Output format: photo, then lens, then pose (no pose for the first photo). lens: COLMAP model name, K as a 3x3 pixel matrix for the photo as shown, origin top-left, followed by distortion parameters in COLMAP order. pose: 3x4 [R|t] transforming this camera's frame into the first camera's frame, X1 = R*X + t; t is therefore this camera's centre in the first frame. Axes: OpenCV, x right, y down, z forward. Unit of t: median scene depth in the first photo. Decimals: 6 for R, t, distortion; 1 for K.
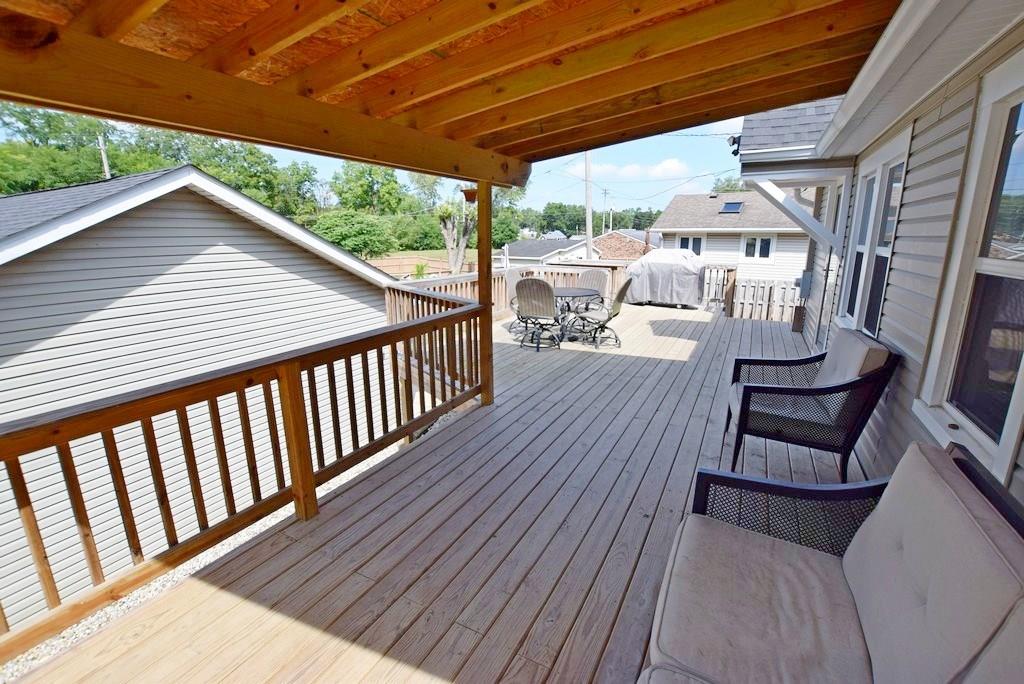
lens RADIAL K [[447.3, 0, 512.0], [0, 447.3, 342.0], [0, 0, 1]] dist [-0.031563, 0.001545]
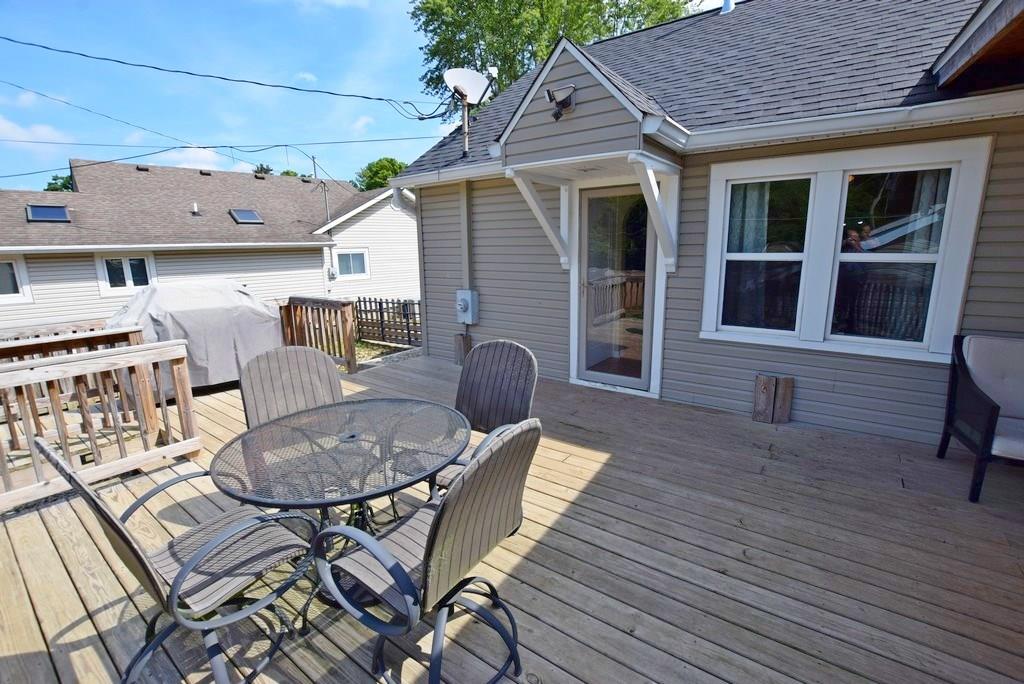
lens RADIAL K [[447.3, 0, 512.0], [0, 447.3, 342.0], [0, 0, 1]] dist [-0.031563, 0.001545]
pose [[0.121303, -0.217577, 0.968476, -0.057798], [0.256381, 0.949442, 0.181188, -0.081064], [-0.958934, 0.226320, 0.170952, 0.337013]]
